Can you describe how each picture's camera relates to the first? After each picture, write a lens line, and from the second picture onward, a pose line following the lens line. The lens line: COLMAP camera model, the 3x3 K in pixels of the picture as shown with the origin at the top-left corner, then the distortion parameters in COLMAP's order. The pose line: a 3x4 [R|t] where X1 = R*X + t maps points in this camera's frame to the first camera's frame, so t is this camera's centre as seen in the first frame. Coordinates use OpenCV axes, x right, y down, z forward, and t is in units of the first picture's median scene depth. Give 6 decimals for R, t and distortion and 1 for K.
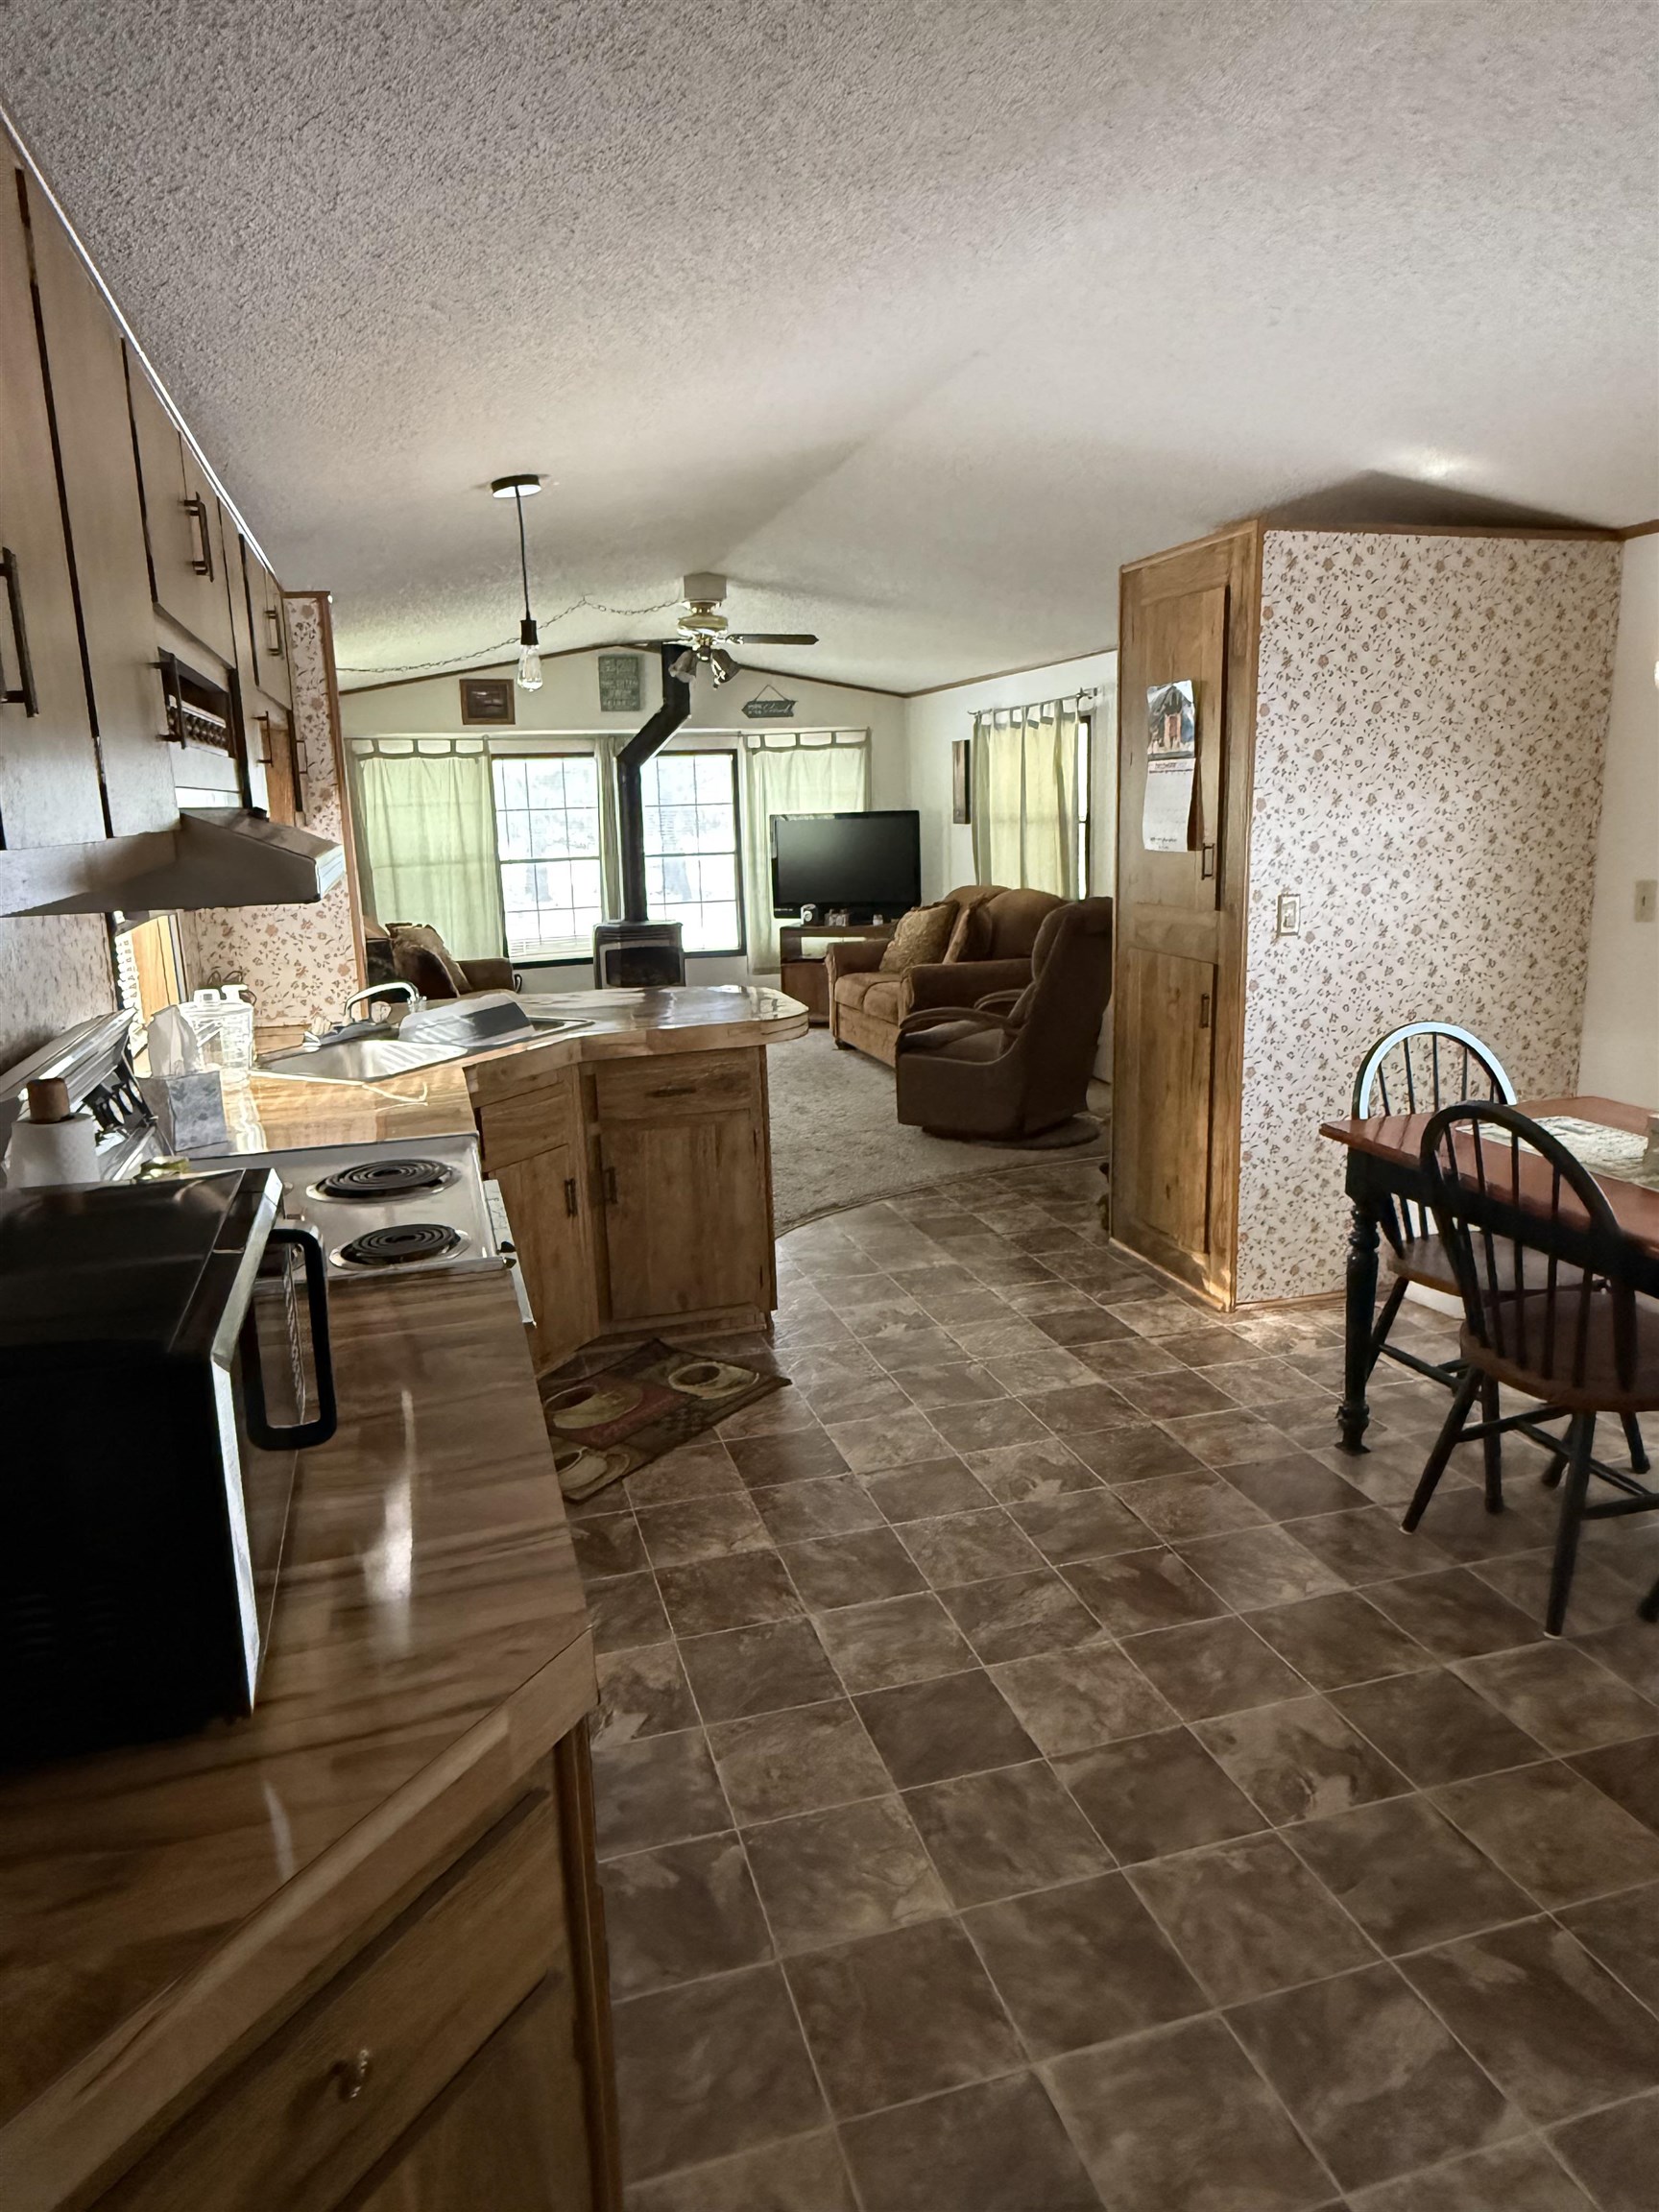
lens RADIAL K [[1408.1, 0, 829.5], [0, 1408.1, 1106.0], [0, 0, 1]] dist [-0.000802, -0.000841]
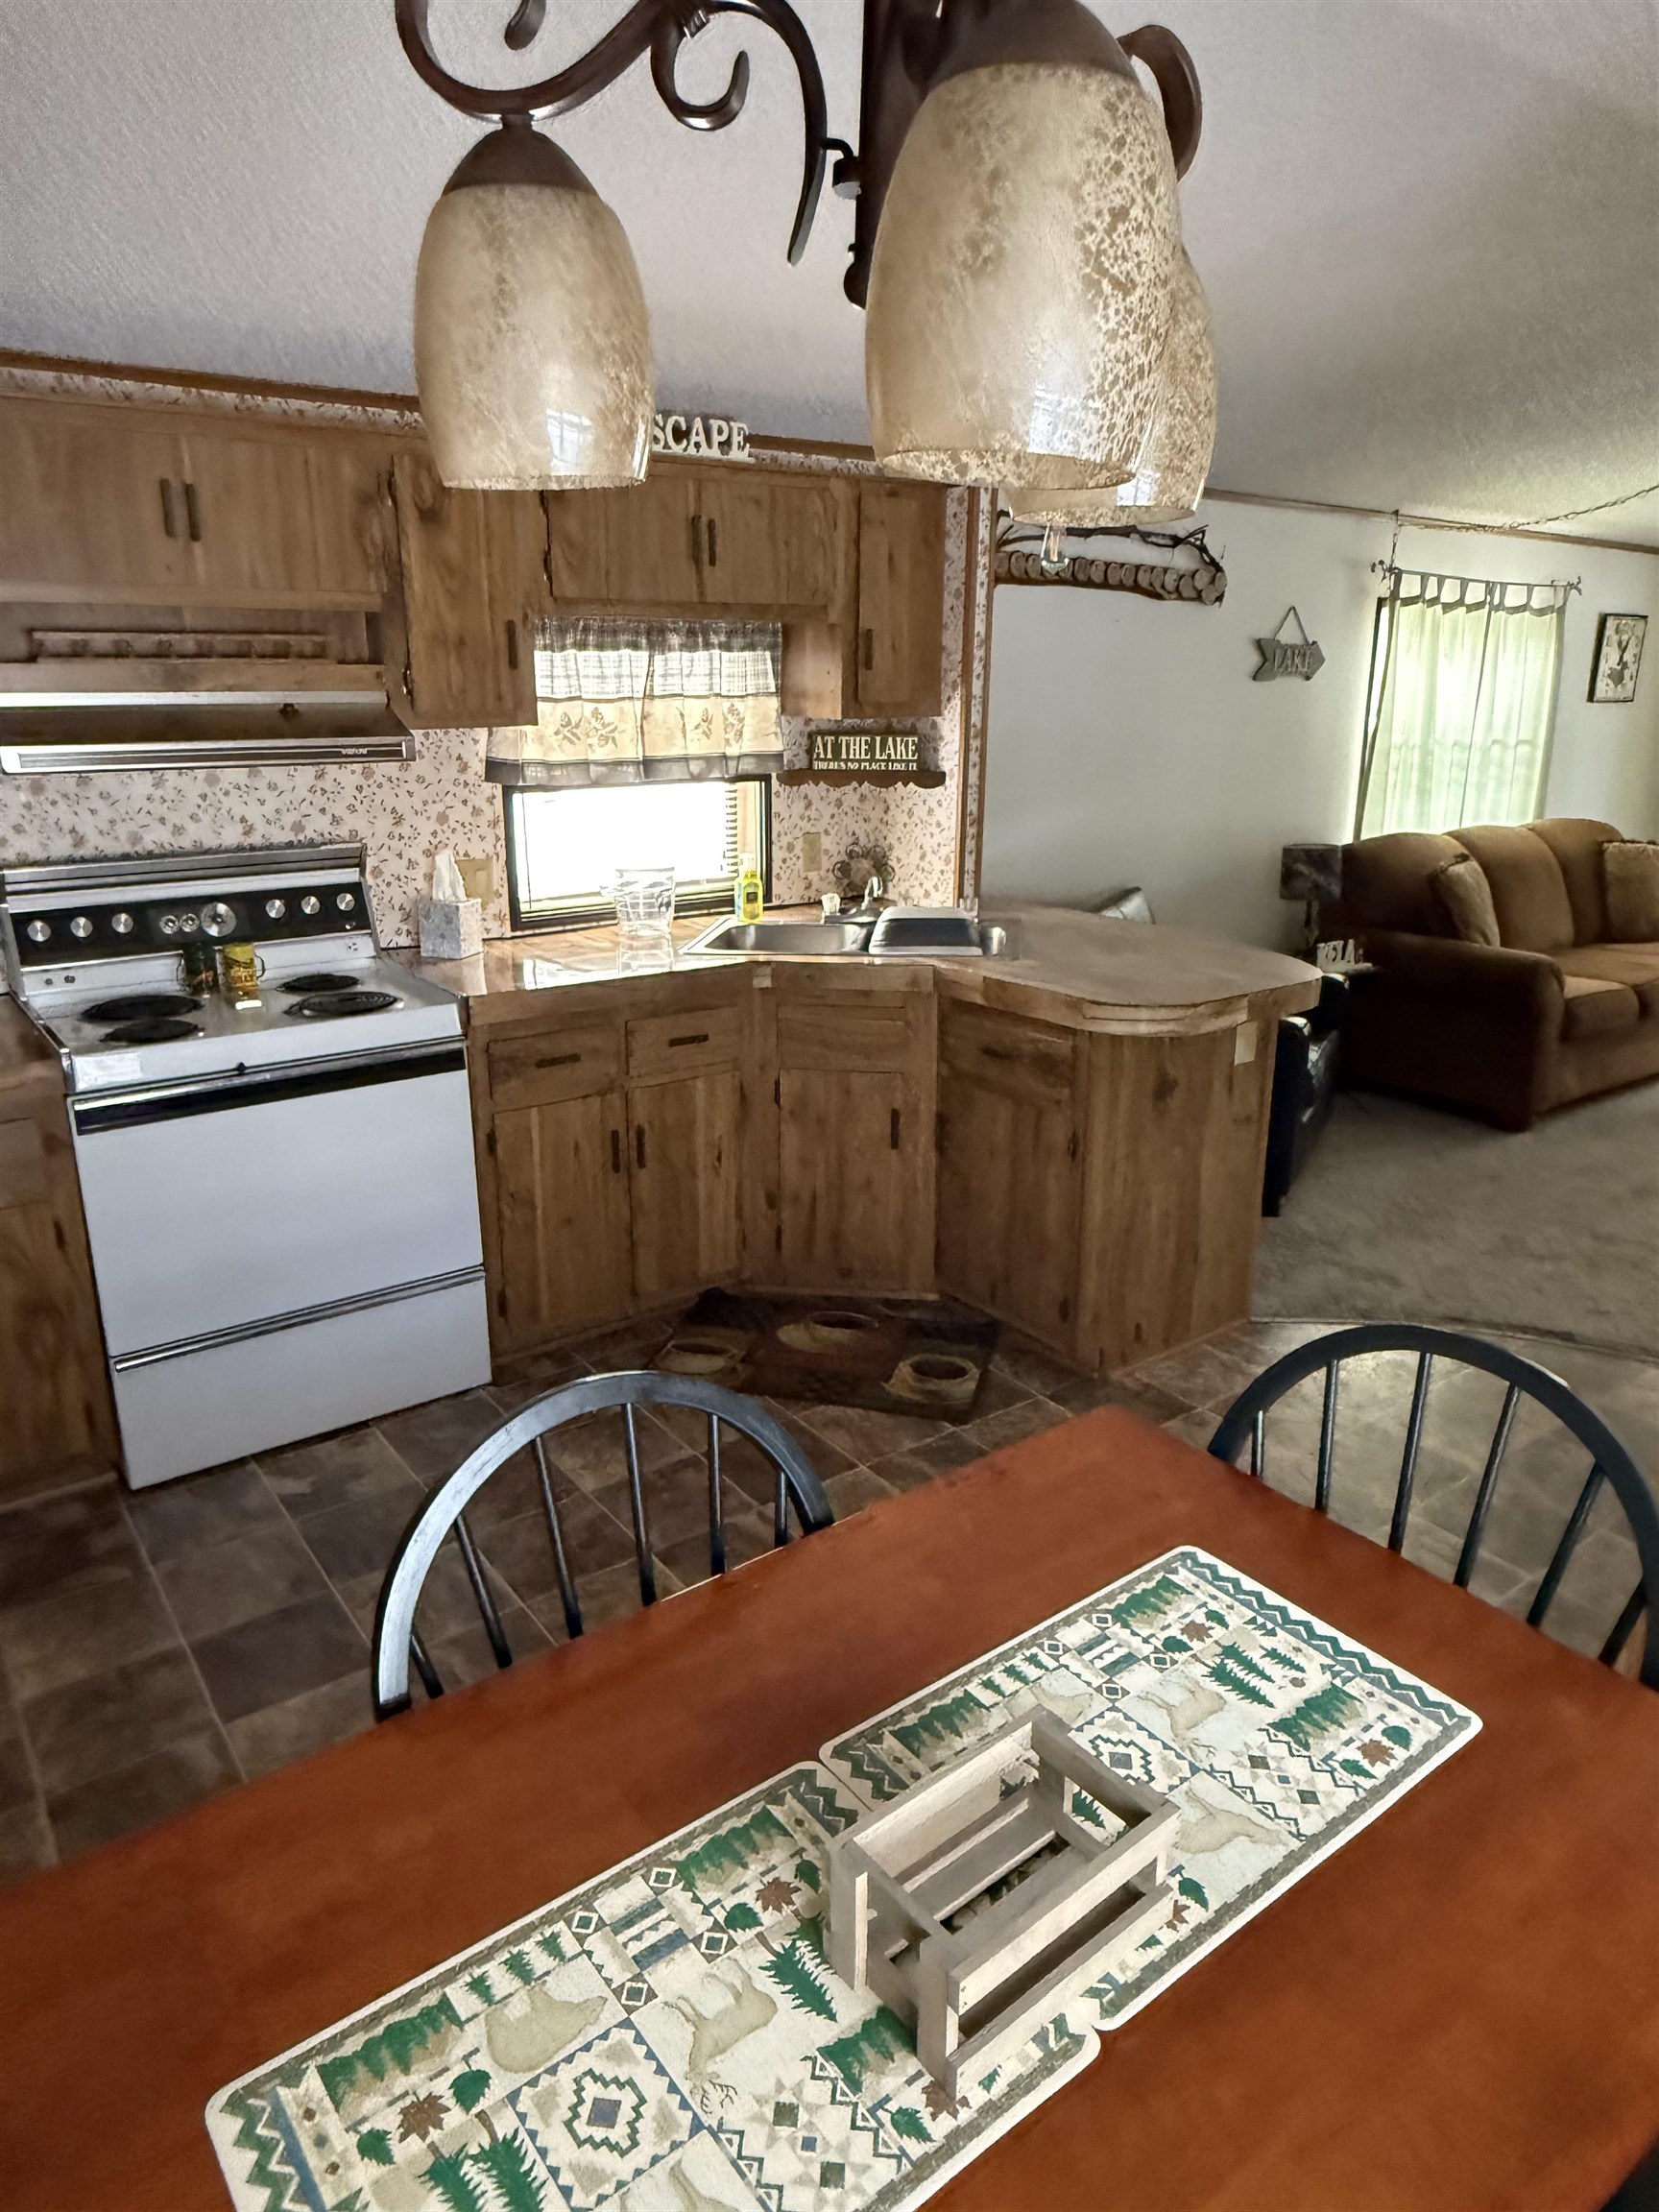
lens RADIAL K [[1408.1, 0, 829.5], [0, 1408.1, 1106.0], [0, 0, 1]] dist [-0.000802, -0.000841]
pose [[0.339624, 0.302001, -0.890759, 0.259088], [-0.213807, 0.947045, 0.239565, -0.067899], [0.915938, 0.109089, 0.386209, 0.240257]]
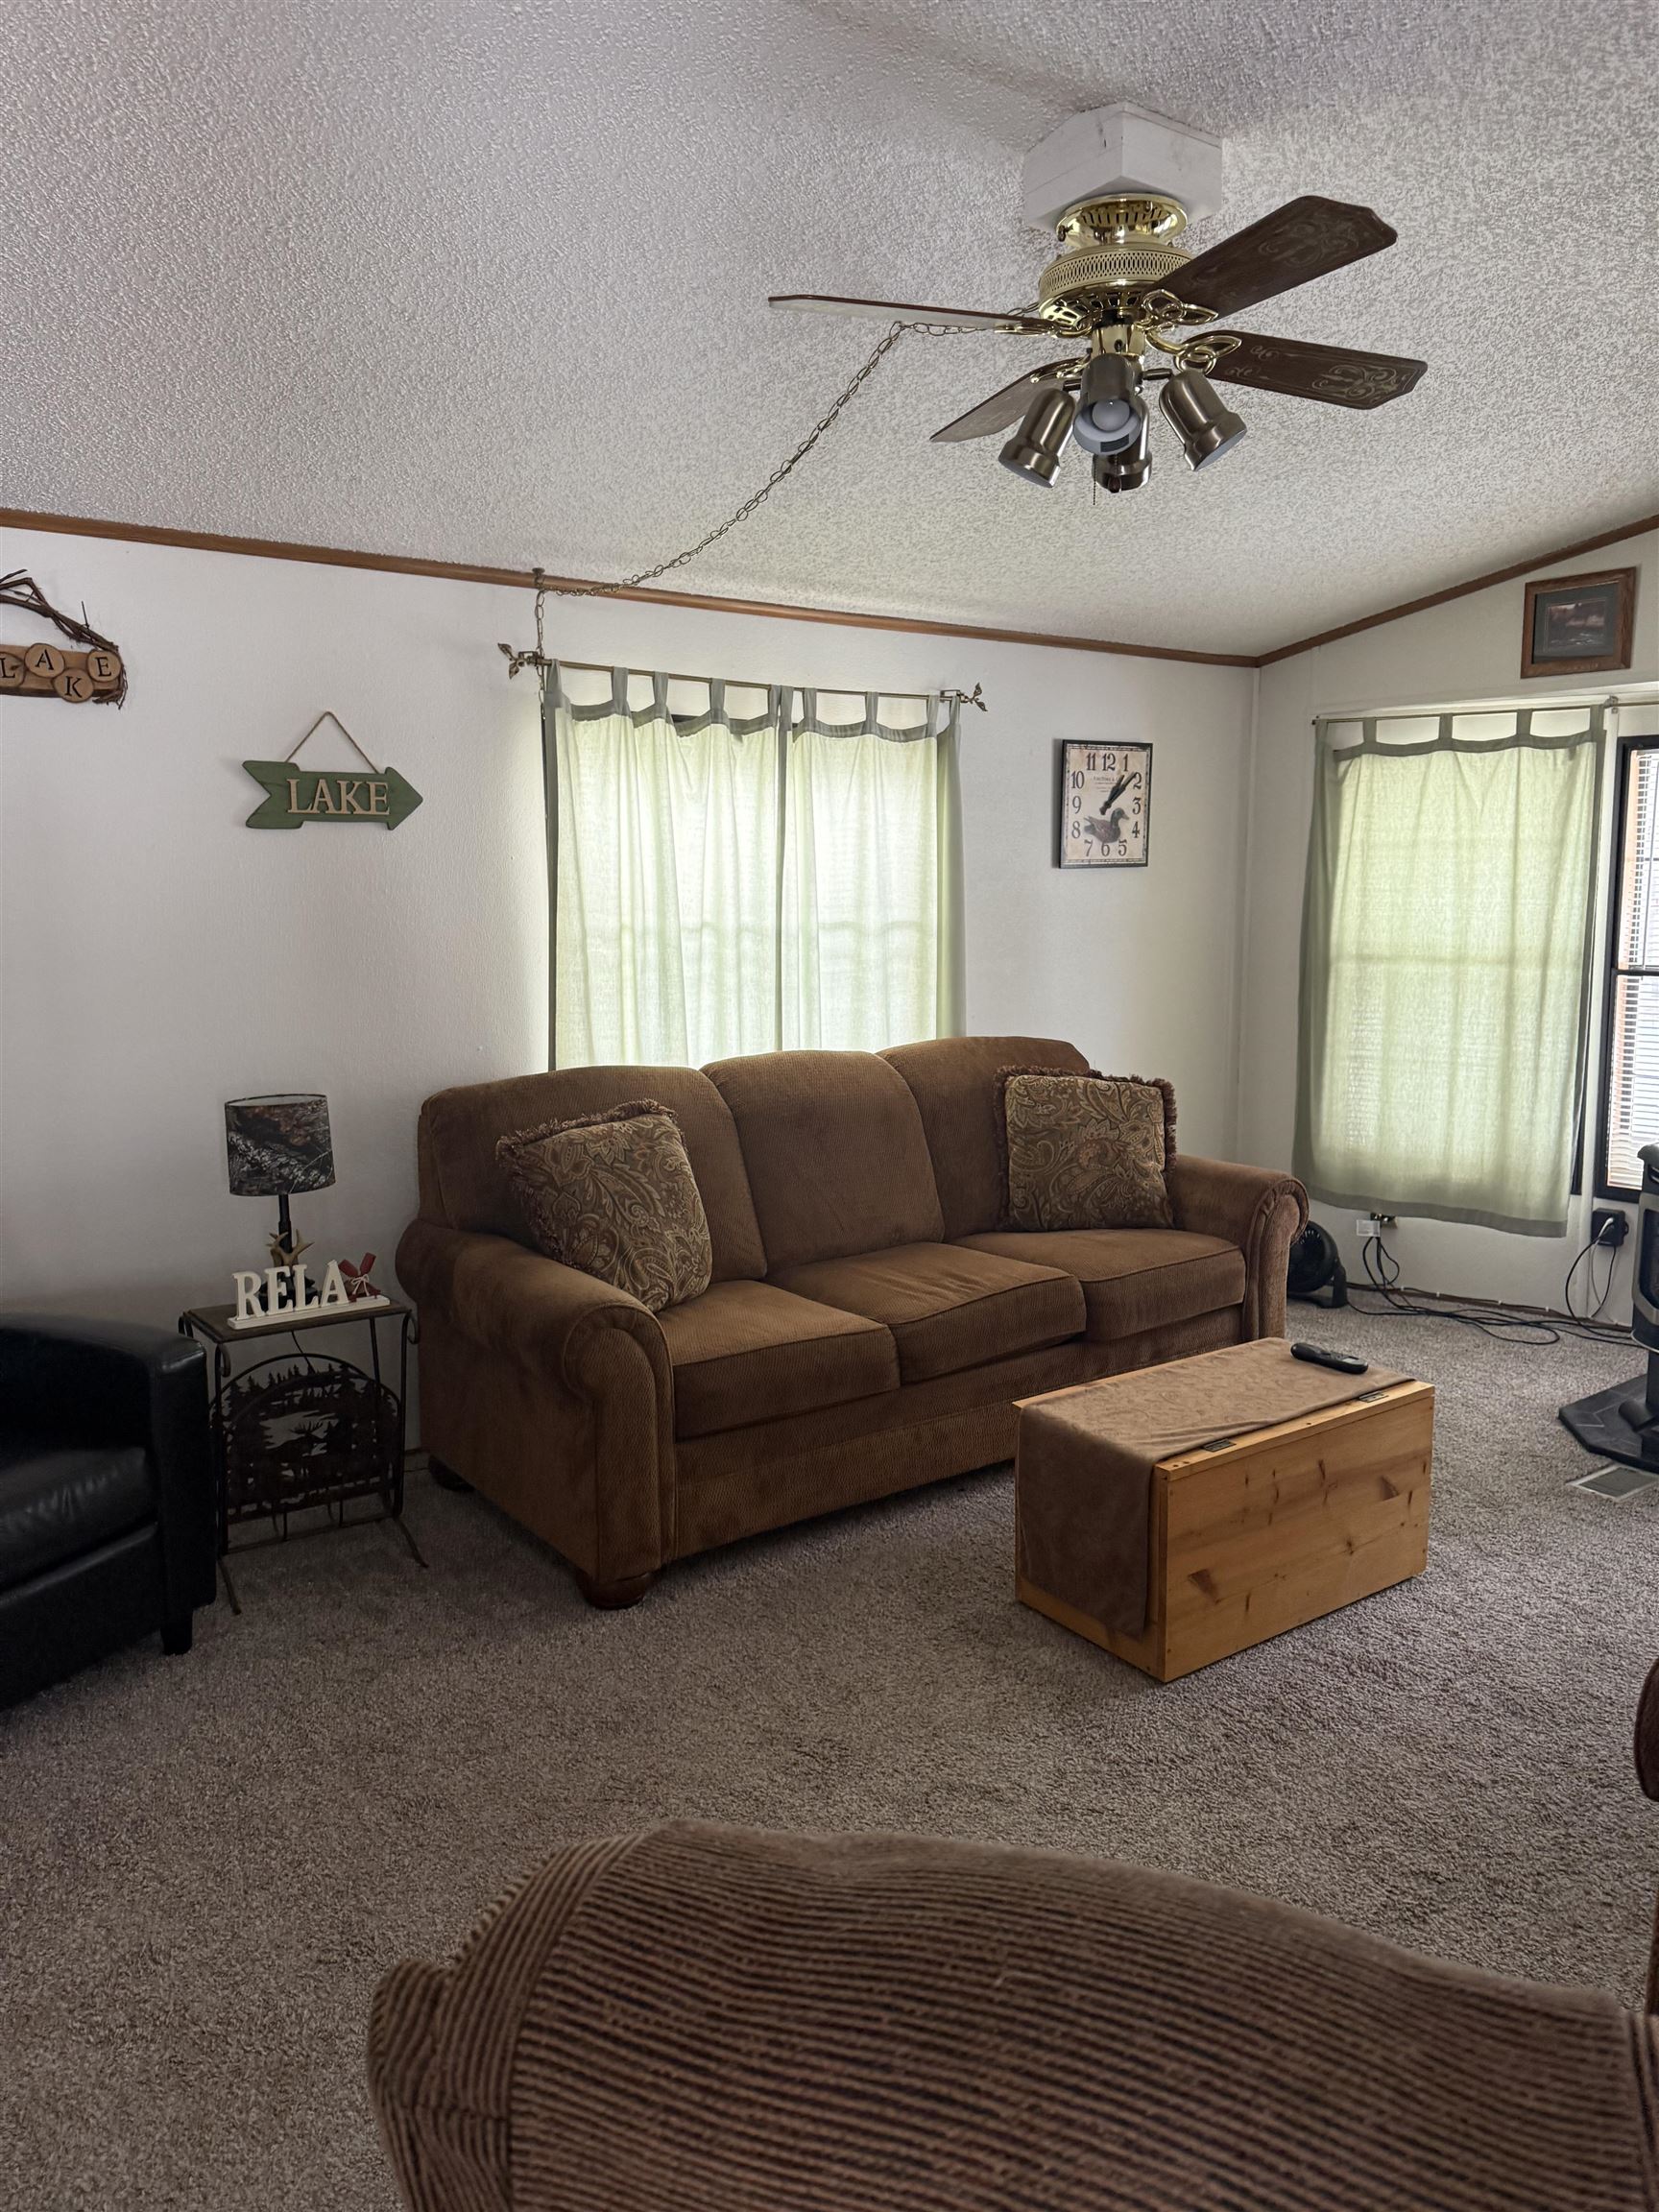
lens RADIAL K [[1526.6, 0, 829.5], [0, 1526.6, 1106.0], [0, 0, 1]] dist [0.151859, -0.304663]
pose [[0.326916, 0.175597, -0.928597, 0.171994], [-0.207779, 0.971899, 0.110636, -0.137932], [0.921929, 0.156774, 0.354215, 0.611229]]
